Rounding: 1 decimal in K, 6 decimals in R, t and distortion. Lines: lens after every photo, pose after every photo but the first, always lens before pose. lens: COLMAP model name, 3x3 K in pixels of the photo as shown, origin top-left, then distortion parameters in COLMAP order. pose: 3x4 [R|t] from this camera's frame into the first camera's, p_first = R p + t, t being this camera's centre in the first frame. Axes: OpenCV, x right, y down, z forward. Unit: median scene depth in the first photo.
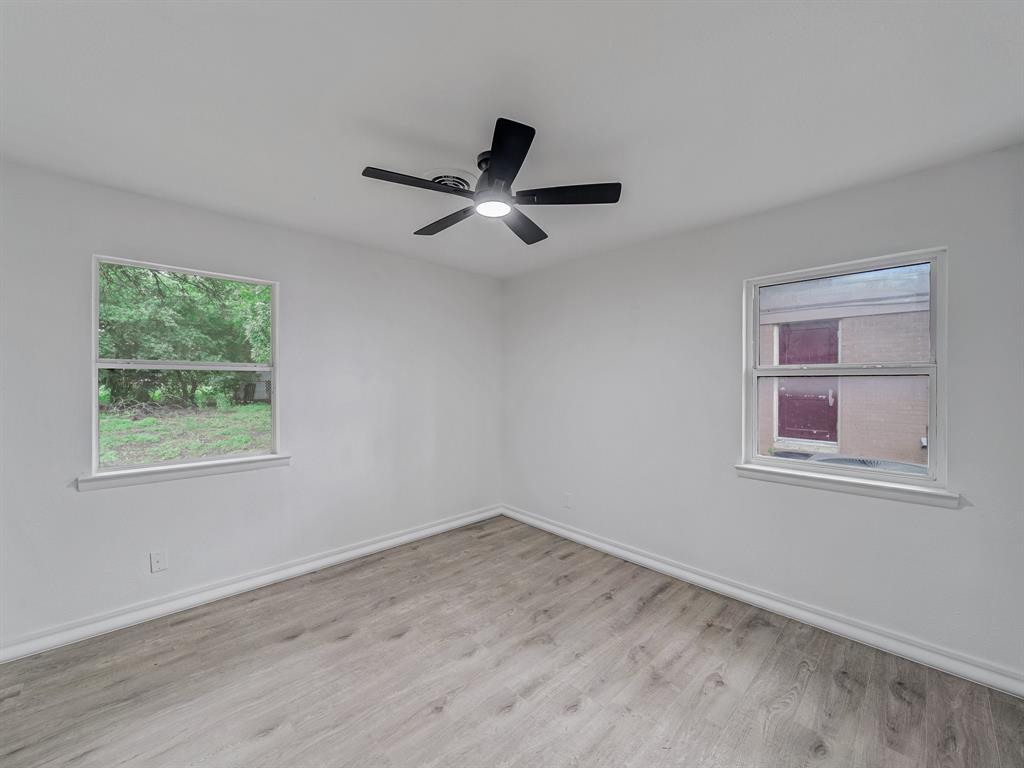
lens RADIAL K [[407.1, 0, 511.7], [0, 407.1, 381.4], [0, 0, 1]] dist [0.000575, -0.001674]
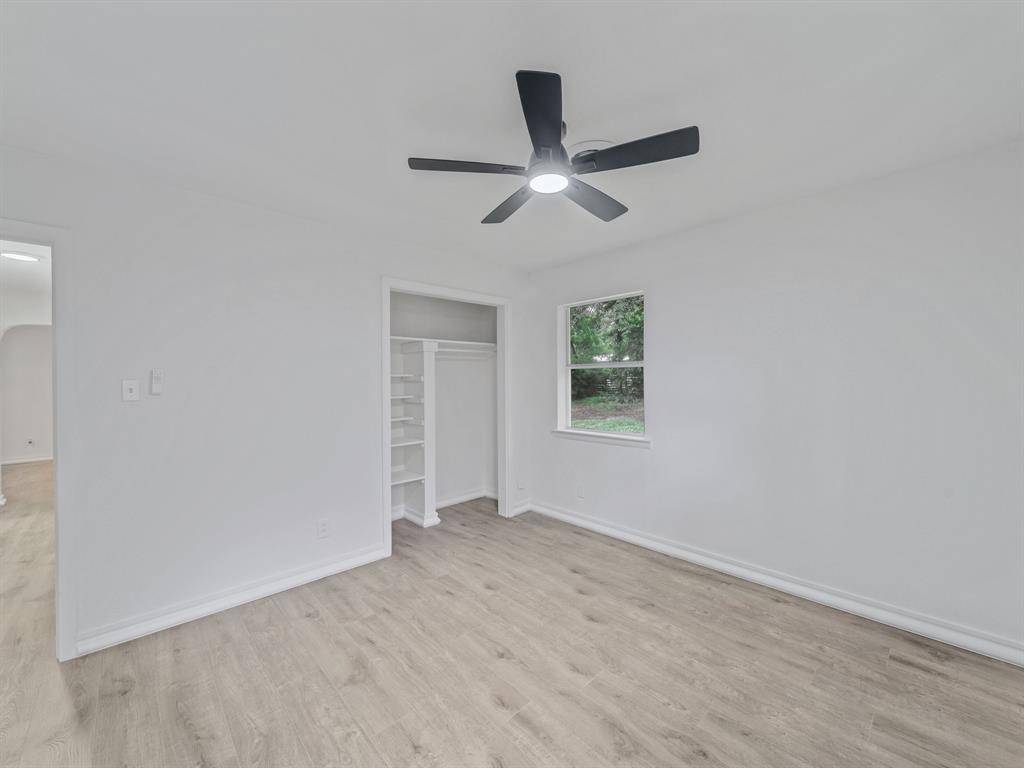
lens RADIAL K [[407.1, 0, 511.7], [0, 407.1, 384.0], [0, 0, 1]] dist [0.000575, -0.001674]
pose [[-0.015053, 0.009499, -0.999842, 0.646435], [0.012492, 0.999879, 0.009311, 0.009144], [0.999809, -0.012350, -0.015170, 0.694938]]
